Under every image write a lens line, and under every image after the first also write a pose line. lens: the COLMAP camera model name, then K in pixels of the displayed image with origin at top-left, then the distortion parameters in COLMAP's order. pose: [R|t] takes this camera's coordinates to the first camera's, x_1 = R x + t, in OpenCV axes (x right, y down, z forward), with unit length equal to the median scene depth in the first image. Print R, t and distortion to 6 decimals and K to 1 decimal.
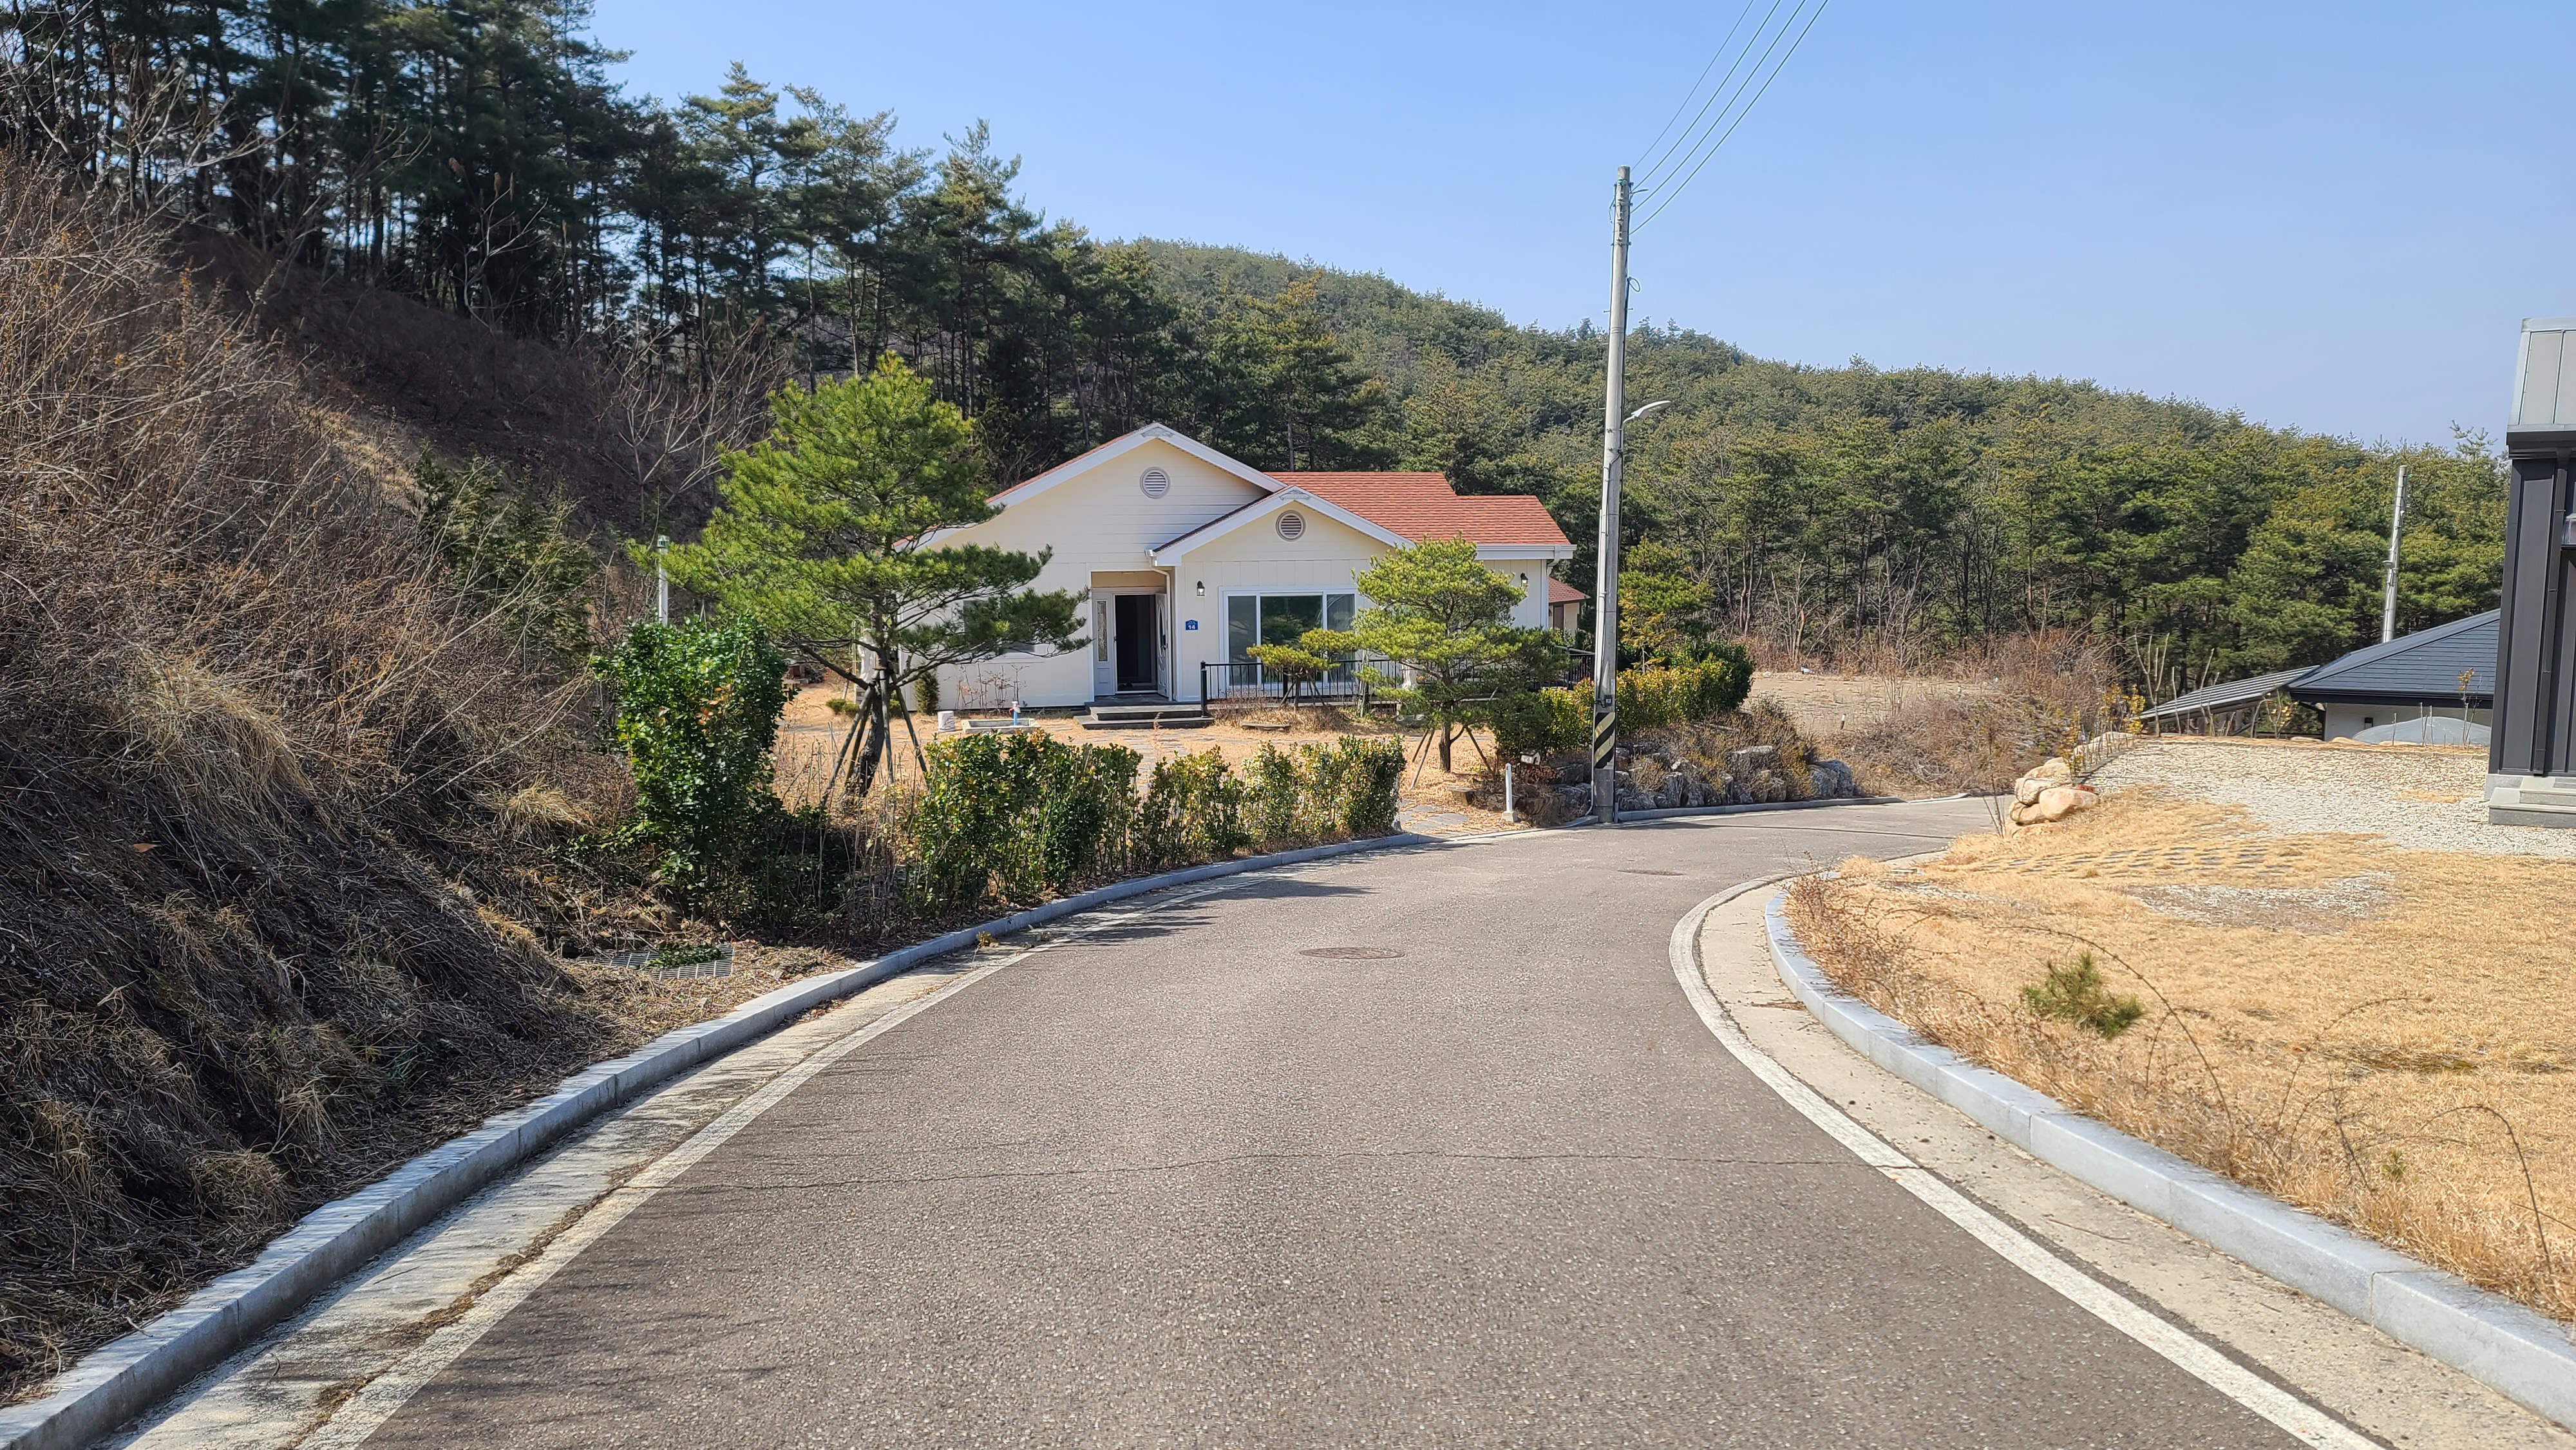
lens RADIAL K [[1882.2, 0, 1290.8], [0, 1882.2, 724.0], [0, 0, 1]] dist [0.003791, 0.000186]
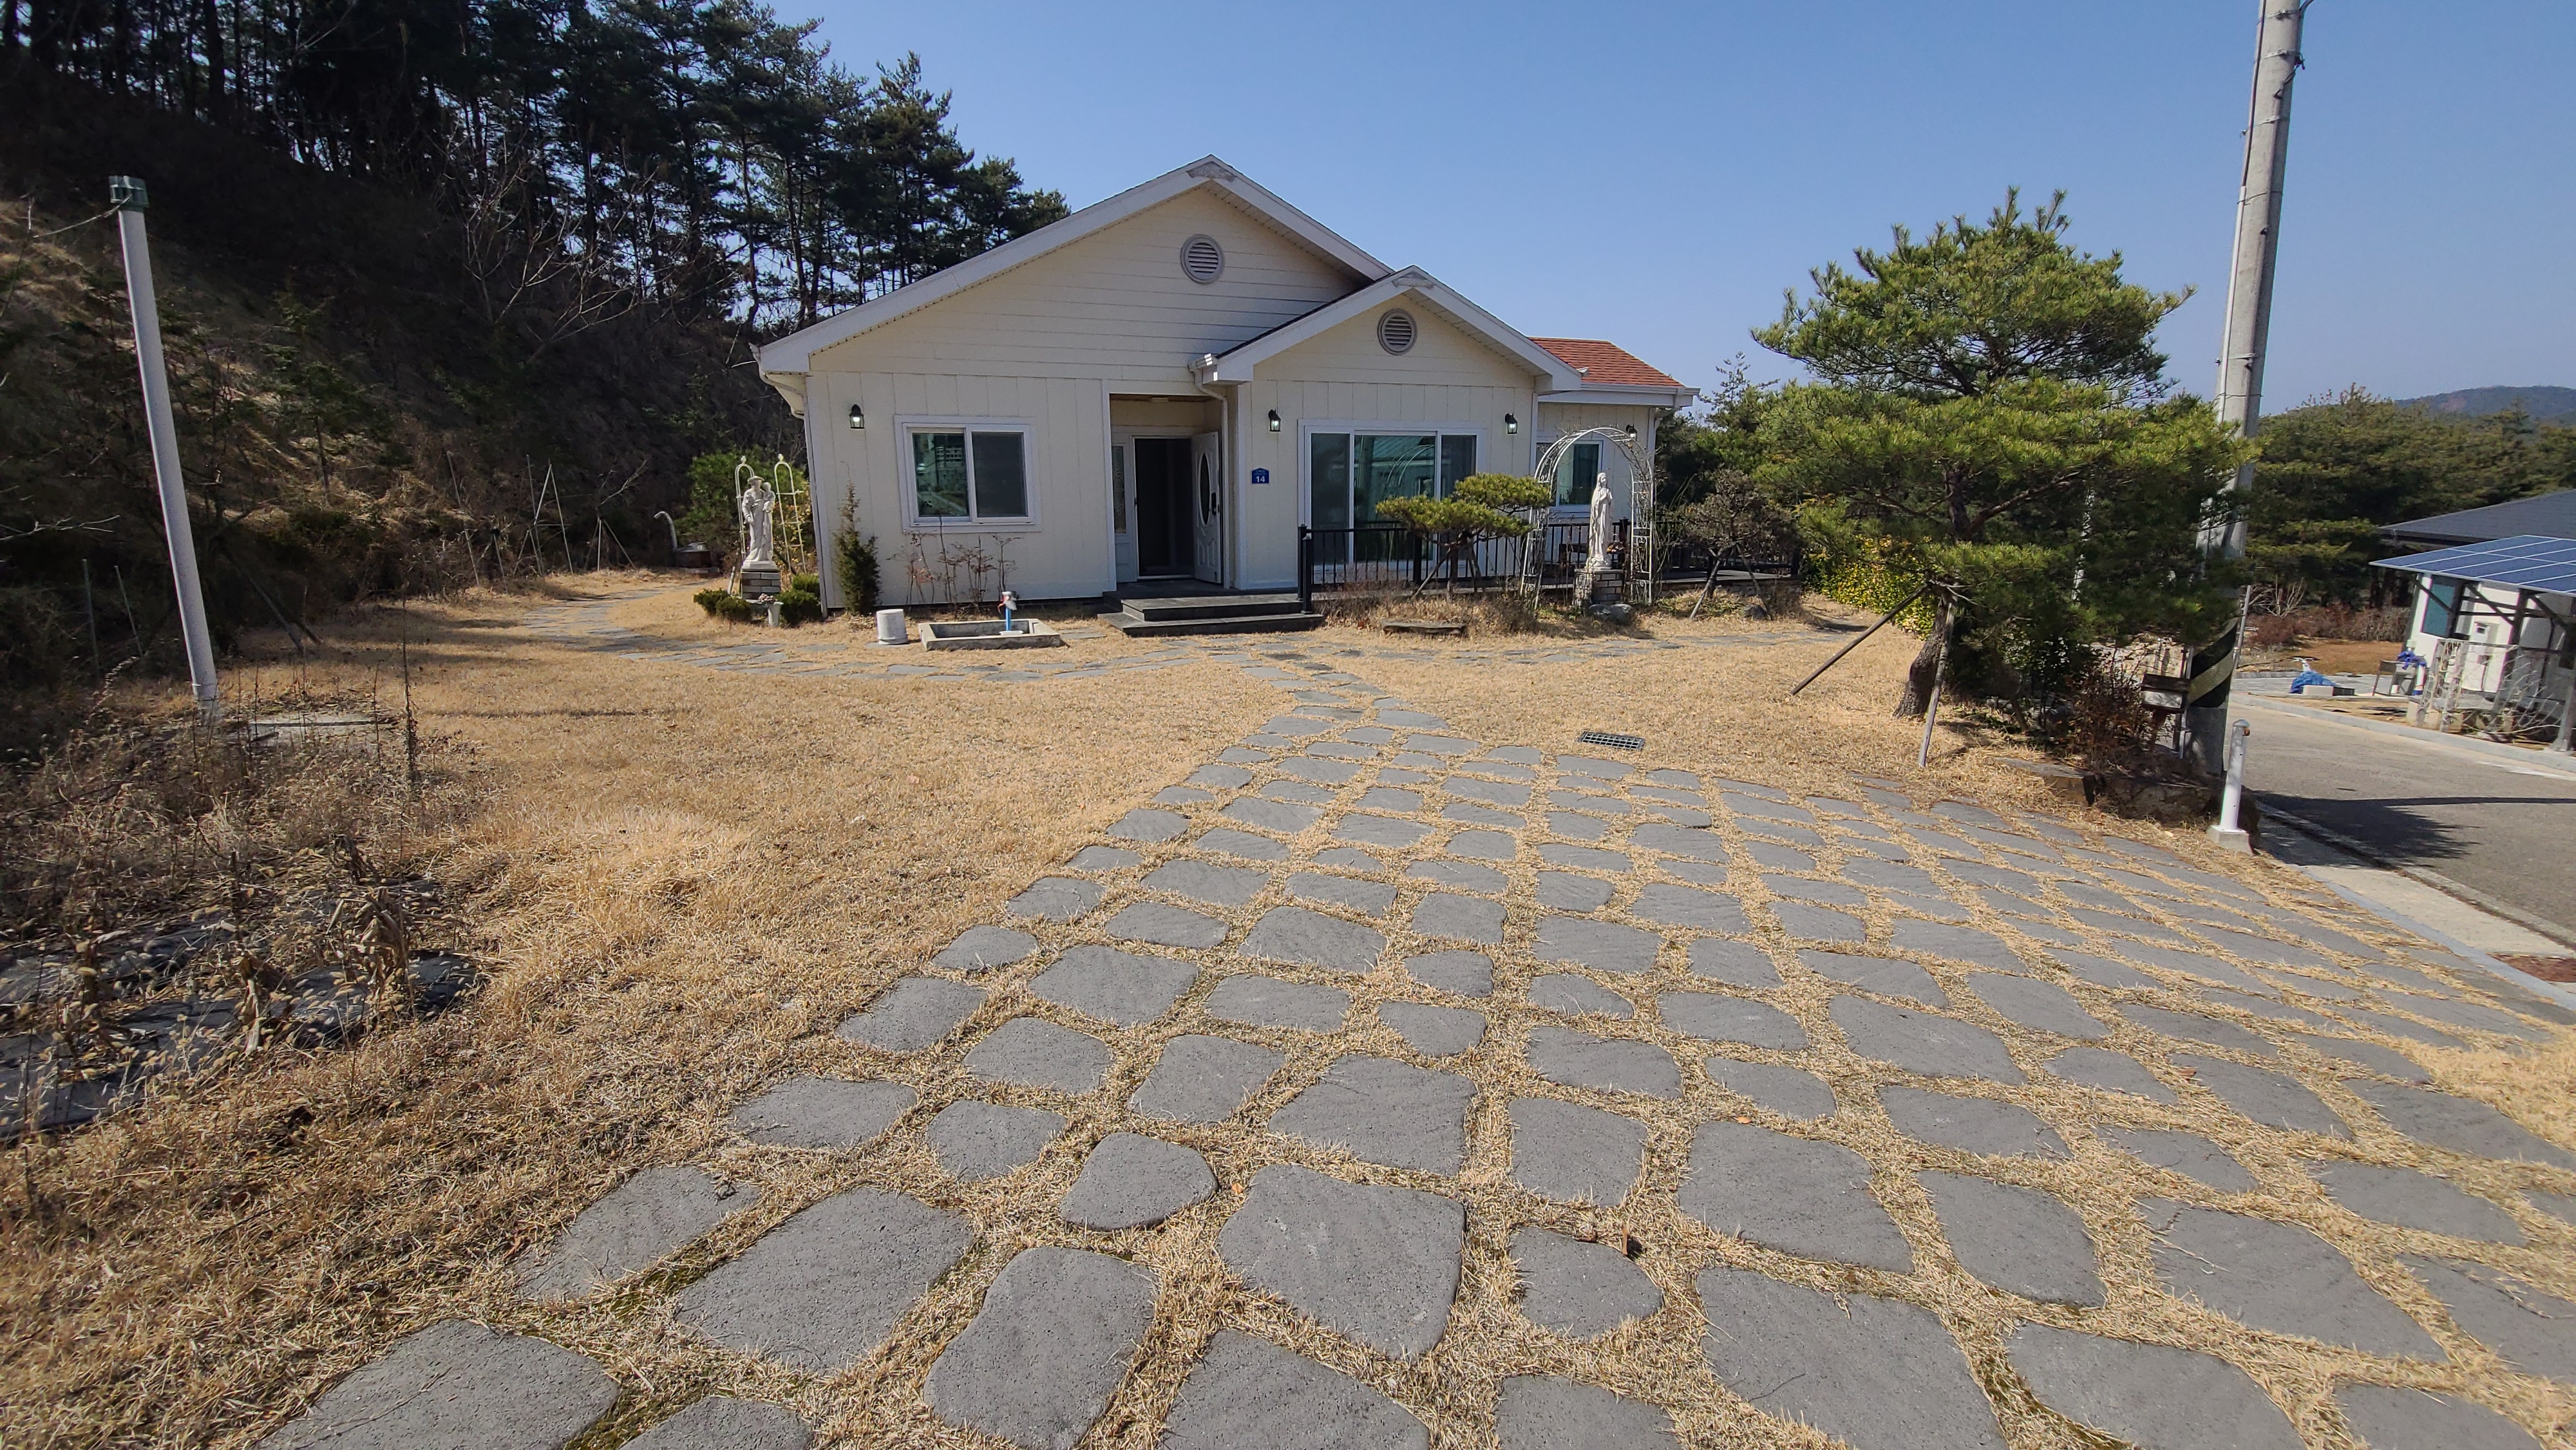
lens RADIAL K [[1046.5, 0, 1279.1], [0, 1046.5, 739.2], [0, 0, 1]] dist [-0.000484, -0.000030]
pose [[0.988705, -0.031412, 0.146543, -0.105141], [0.012765, 0.991886, 0.126492, -0.005828], [-0.149327, -0.123192, 0.981084, 0.618159]]
